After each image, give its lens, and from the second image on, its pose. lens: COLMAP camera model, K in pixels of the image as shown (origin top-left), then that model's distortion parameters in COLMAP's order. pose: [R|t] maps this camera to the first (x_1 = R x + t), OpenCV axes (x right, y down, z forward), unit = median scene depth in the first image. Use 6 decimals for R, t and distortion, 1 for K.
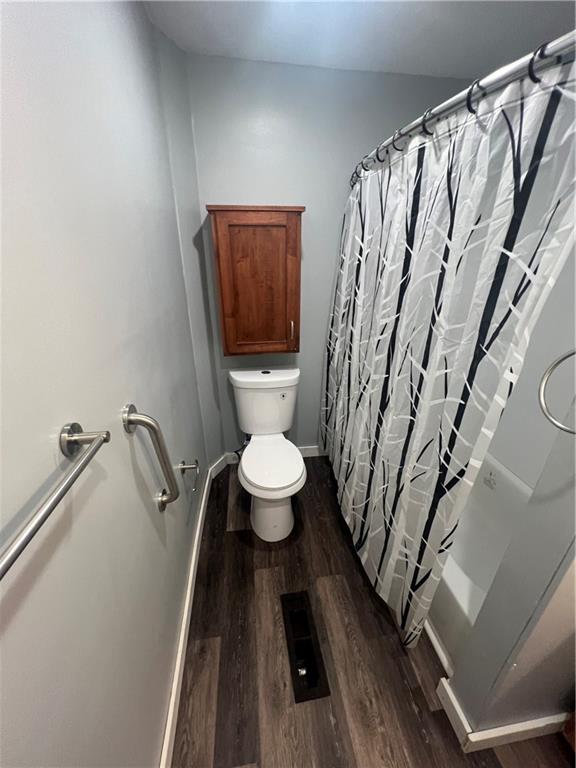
lens RADIAL K [[306.0, 0, 287.2], [0, 306.0, 384.6], [0, 0, 1]] dist [-0.004418, 0.001132]
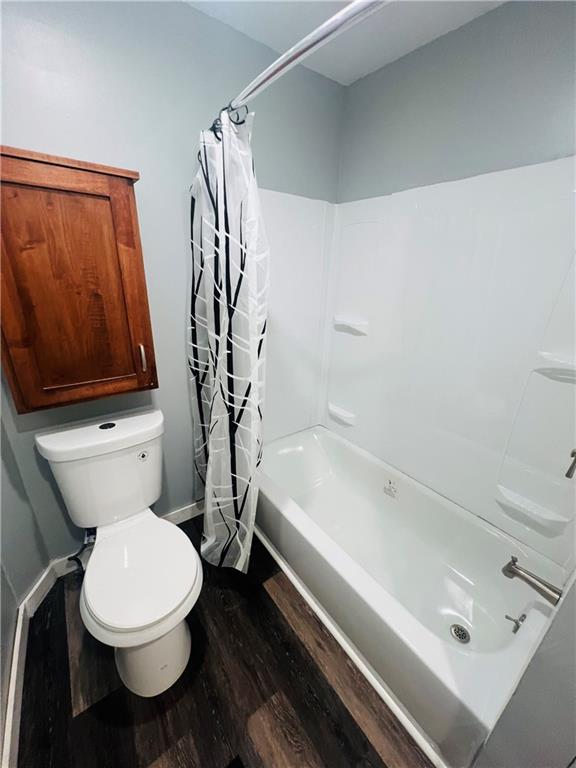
lens RADIAL K [[306.0, 0, 292.1], [0, 306.0, 384.9], [0, 0, 1]] dist [-0.004418, 0.001132]
pose [[0.870186, -0.140582, 0.472243, -0.024861], [0.166062, 0.986037, -0.012462, -0.057307], [-0.463897, 0.089265, 0.881380, 0.266099]]
